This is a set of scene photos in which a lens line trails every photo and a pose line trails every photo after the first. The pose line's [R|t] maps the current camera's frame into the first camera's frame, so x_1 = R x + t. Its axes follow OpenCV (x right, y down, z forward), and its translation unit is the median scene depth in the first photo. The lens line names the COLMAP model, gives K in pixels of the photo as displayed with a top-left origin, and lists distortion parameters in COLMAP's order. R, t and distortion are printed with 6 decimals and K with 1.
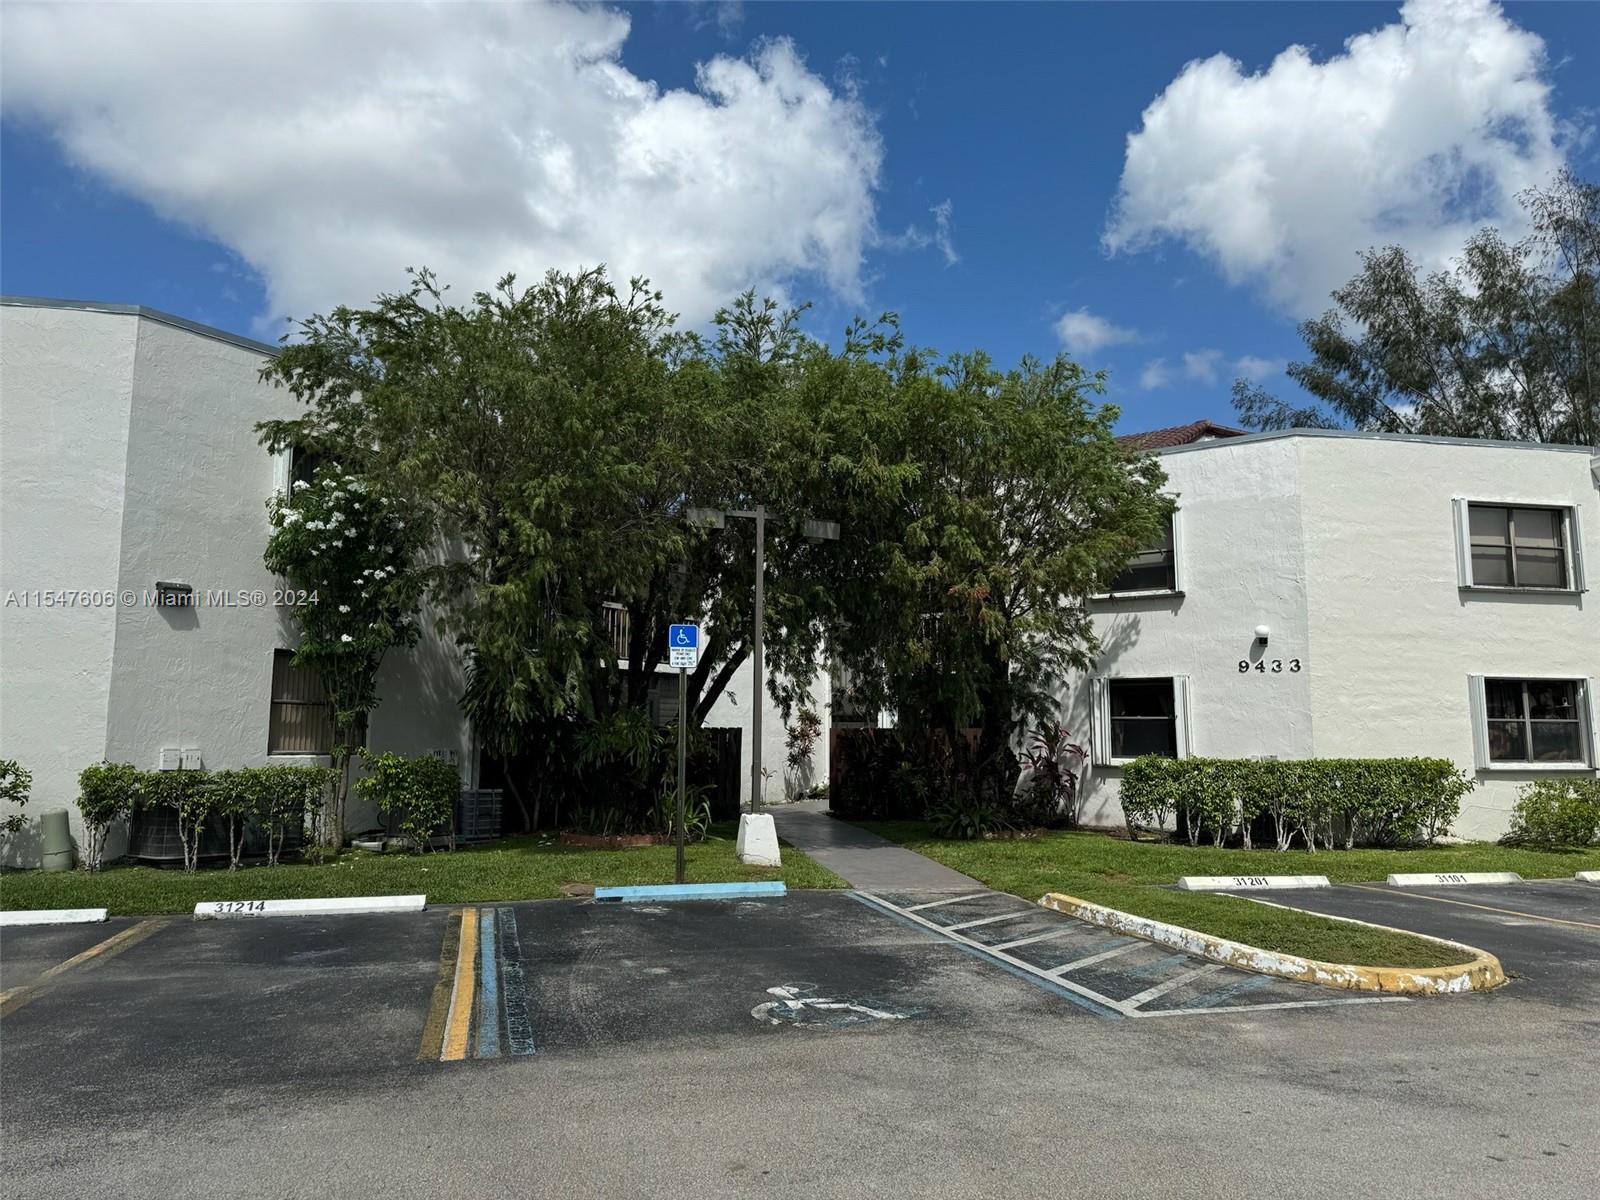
lens RADIAL K [[1113.5, 0, 800.0], [0, 1113.5, 600.0], [0, 0, 1]] dist [0.003291, 0.001395]
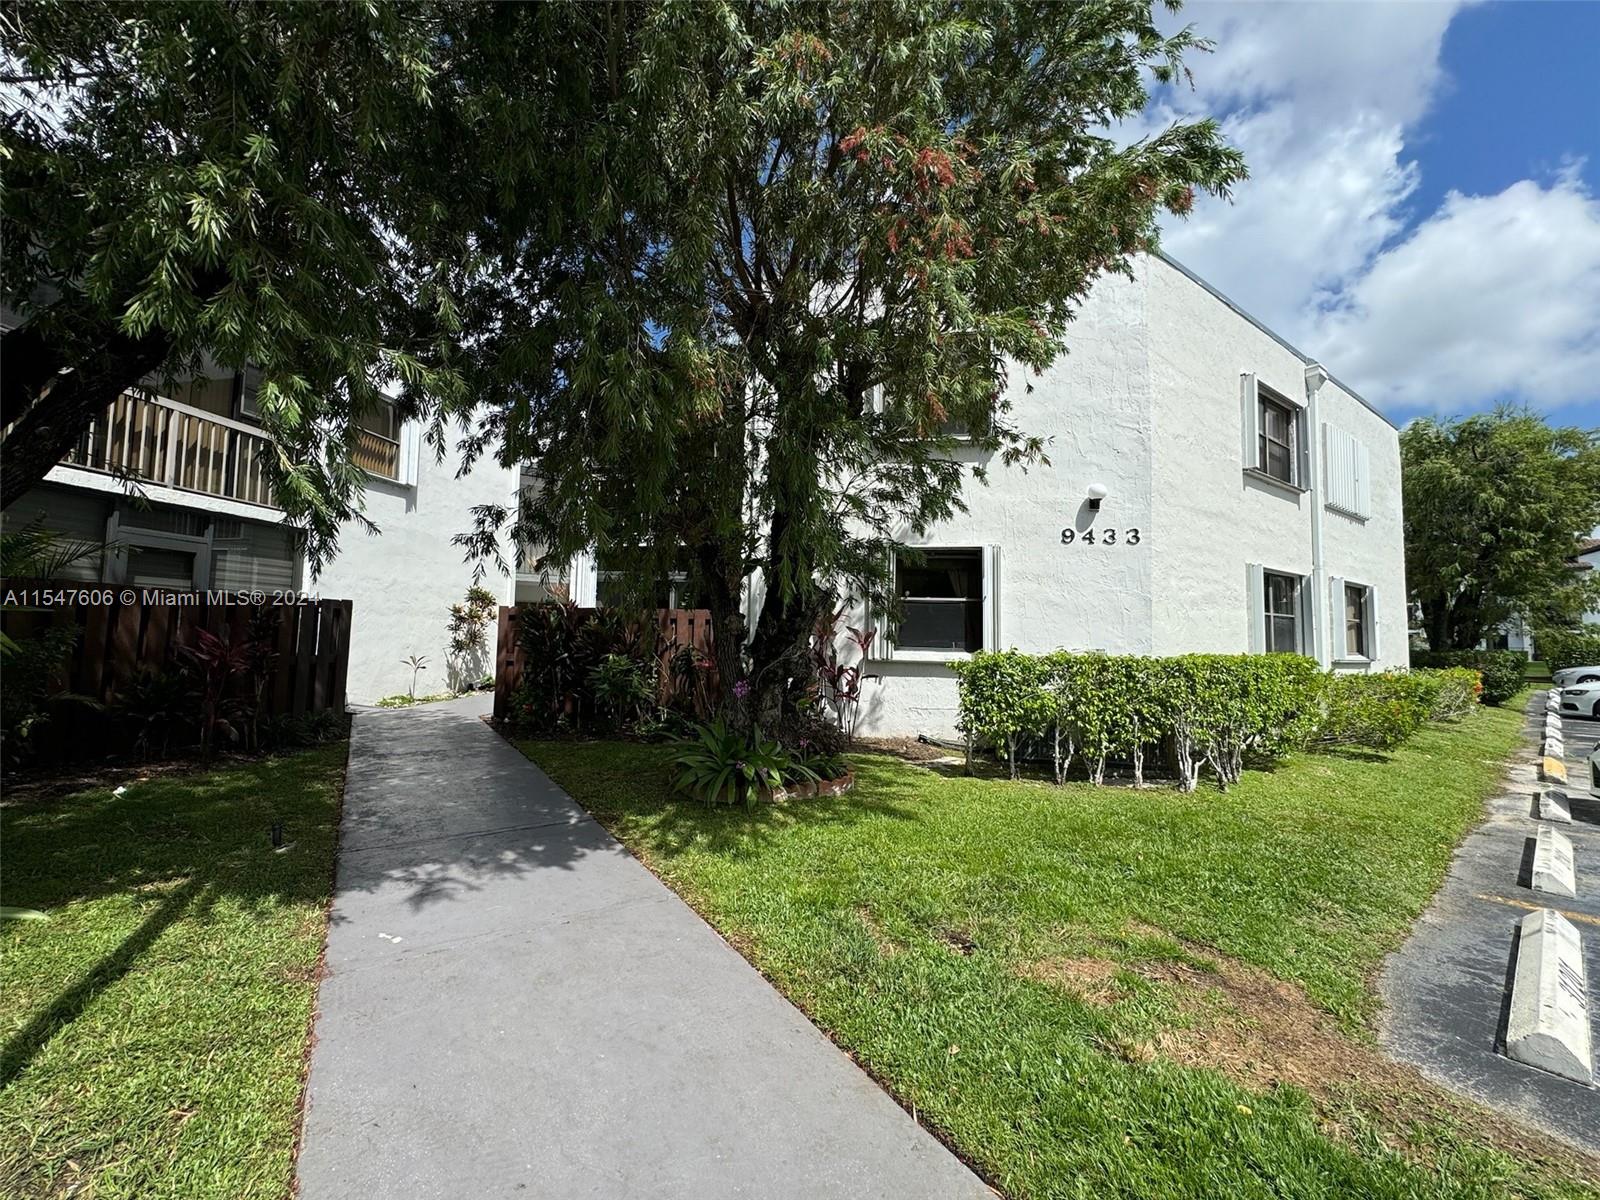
lens RADIAL K [[637.7, 0, 798.9], [0, 637.7, 598.3], [0, 0, 1]] dist [-0.002002, 0.000313]
pose [[0.911801, 0.038598, 0.408813, 0.044028], [-0.067828, 0.996054, 0.057238, 0.090537], [-0.404991, -0.079918, 0.910821, 0.664904]]
